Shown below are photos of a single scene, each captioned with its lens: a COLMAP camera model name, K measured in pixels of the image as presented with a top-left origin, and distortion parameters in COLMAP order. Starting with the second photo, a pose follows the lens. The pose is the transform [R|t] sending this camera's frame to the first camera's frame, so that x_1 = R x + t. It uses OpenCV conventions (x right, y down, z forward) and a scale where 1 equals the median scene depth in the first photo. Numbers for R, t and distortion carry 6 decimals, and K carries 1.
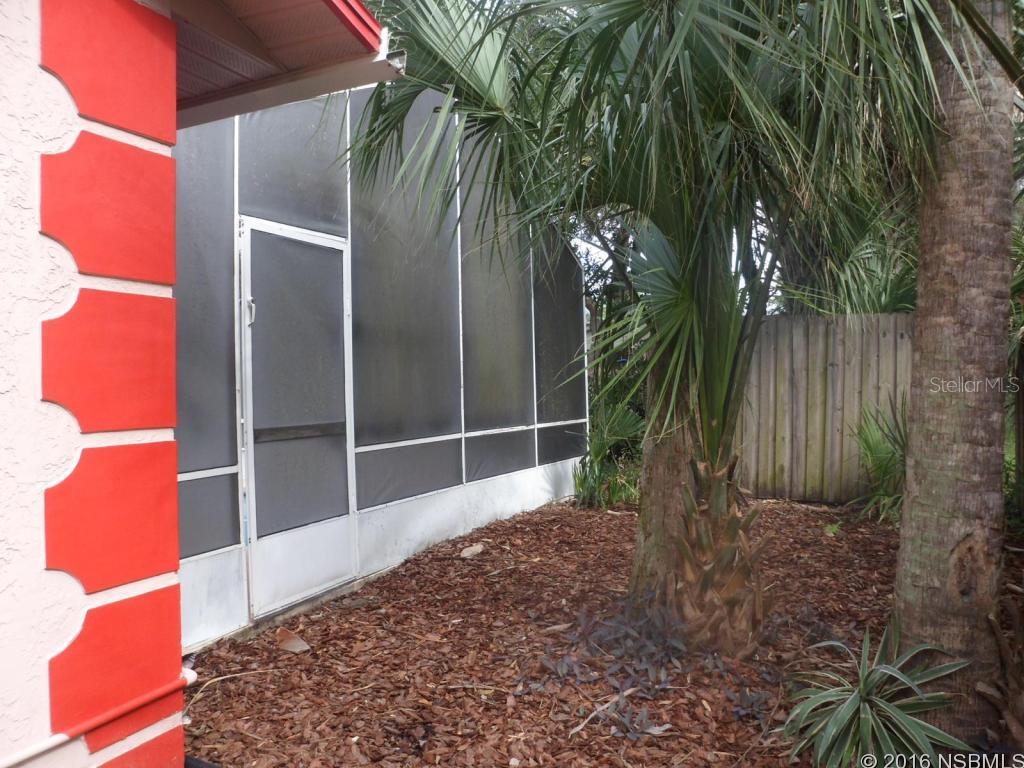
lens RADIAL K [[804.8, 0, 510.4], [0, 804.8, 387.6], [0, 0, 1]] dist [-0.124653, 0.103034]
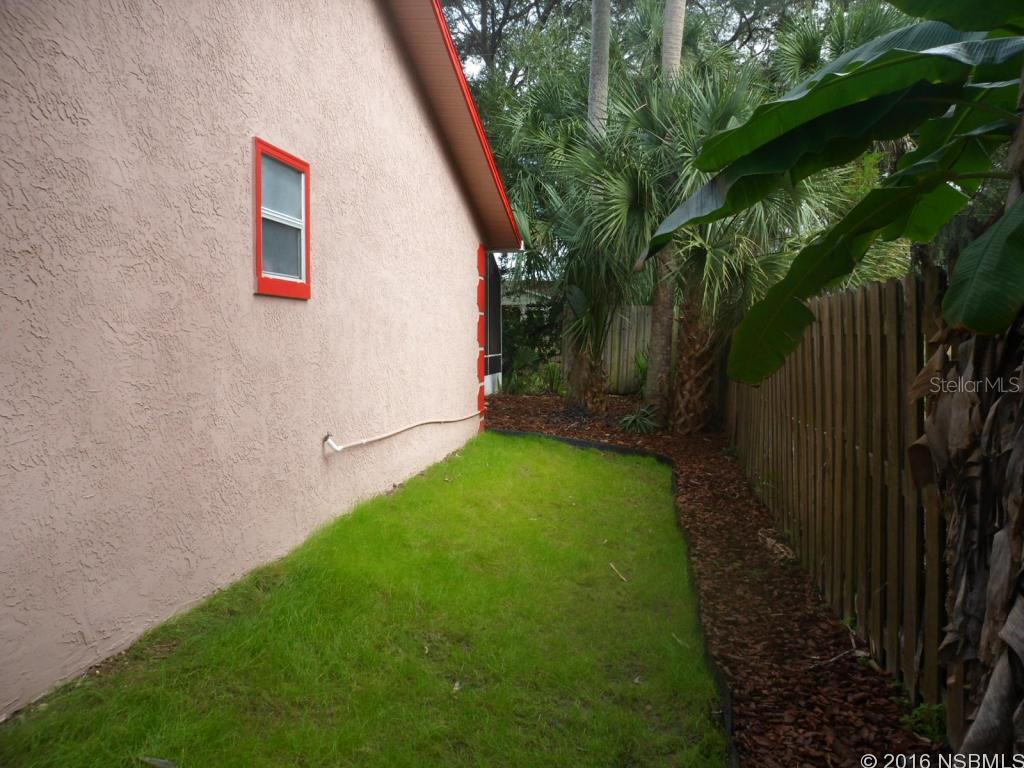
lens RADIAL K [[804.8, 0, 512.8], [0, 804.8, 383.3], [0, 0, 1]] dist [-0.124653, 0.103034]
pose [[0.963645, 0.004704, 0.267144, -1.023675], [-0.020884, 0.998112, 0.057759, -0.004089], [-0.266368, -0.061238, 0.961924, -2.254063]]
